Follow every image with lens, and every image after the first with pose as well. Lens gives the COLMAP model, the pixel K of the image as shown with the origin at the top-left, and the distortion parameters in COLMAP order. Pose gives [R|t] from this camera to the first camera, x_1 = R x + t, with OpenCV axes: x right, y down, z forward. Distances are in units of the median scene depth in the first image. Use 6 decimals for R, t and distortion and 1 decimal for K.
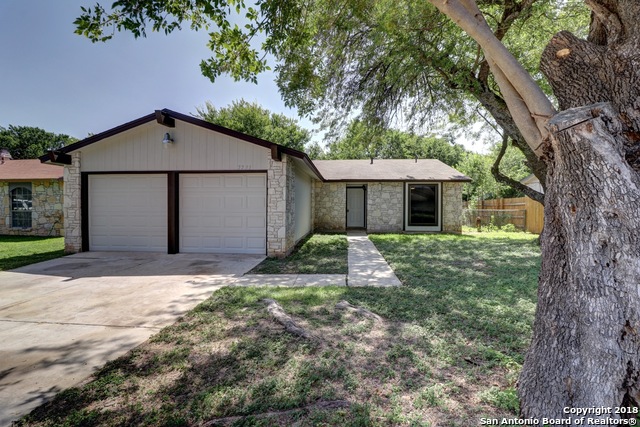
lens RADIAL K [[295.8, 0, 319.9], [0, 295.8, 215.8], [0, 0, 1]] dist [-0.000131, -0.010305]
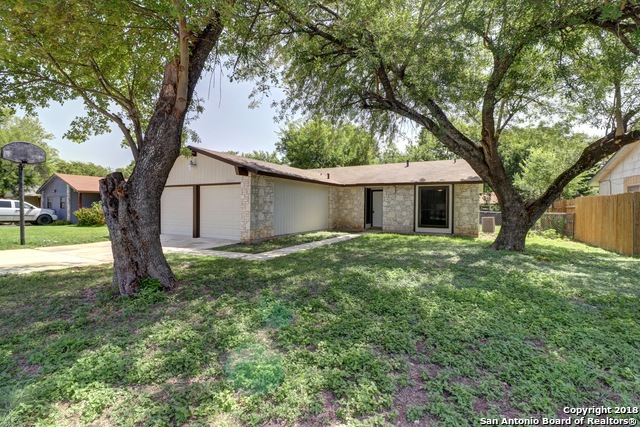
lens RADIAL K [[295.8, 0, 320.3], [0, 295.8, 211.8], [0, 0, 1]] dist [-0.000131, -0.010305]
pose [[0.912066, 0.010537, -0.409908, 0.409277], [-0.018162, 0.999727, -0.014713, 0.001624], [0.409641, 0.020864, 0.912008, -0.080720]]
